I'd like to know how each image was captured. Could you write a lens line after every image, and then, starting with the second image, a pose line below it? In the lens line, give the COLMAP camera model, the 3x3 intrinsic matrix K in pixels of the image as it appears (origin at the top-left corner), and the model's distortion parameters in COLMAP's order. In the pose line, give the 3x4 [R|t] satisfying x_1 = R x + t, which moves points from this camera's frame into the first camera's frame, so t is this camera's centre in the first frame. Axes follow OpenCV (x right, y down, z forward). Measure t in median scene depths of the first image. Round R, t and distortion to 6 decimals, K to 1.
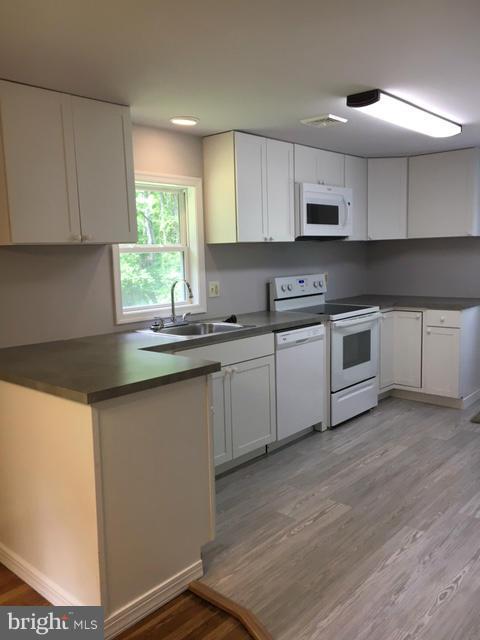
lens RADIAL K [[542.3, 0, 239.1], [0, 542.3, 322.9], [0, 0, 1]] dist [0.013390, -0.023961]
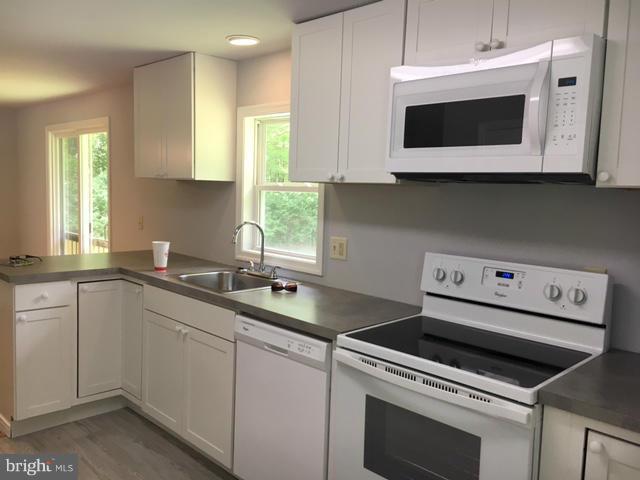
lens RADIAL K [[542.3, 0, 320.6], [0, 542.3, 238.3], [0, 0, 1]] dist [0.013390, -0.023961]
pose [[-0.048643, 0.118568, -0.991754, 0.634265], [-0.168301, 0.977759, 0.125149, -0.153766], [0.984535, 0.173001, -0.027606, 0.971392]]
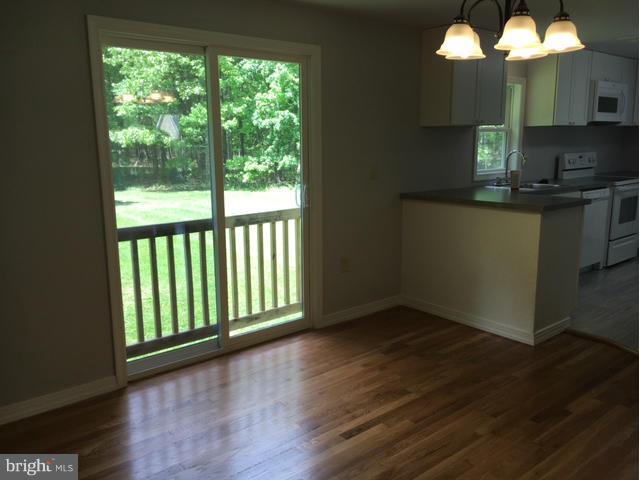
lens RADIAL K [[542.3, 0, 321.8], [0, 542.3, 238.9], [0, 0, 1]] dist [0.013390, -0.023961]
pose [[0.987697, 0.042688, -0.150443, -0.327878], [-0.034038, 0.997642, 0.059605, 0.069383], [0.152632, -0.053751, 0.986820, -0.423115]]
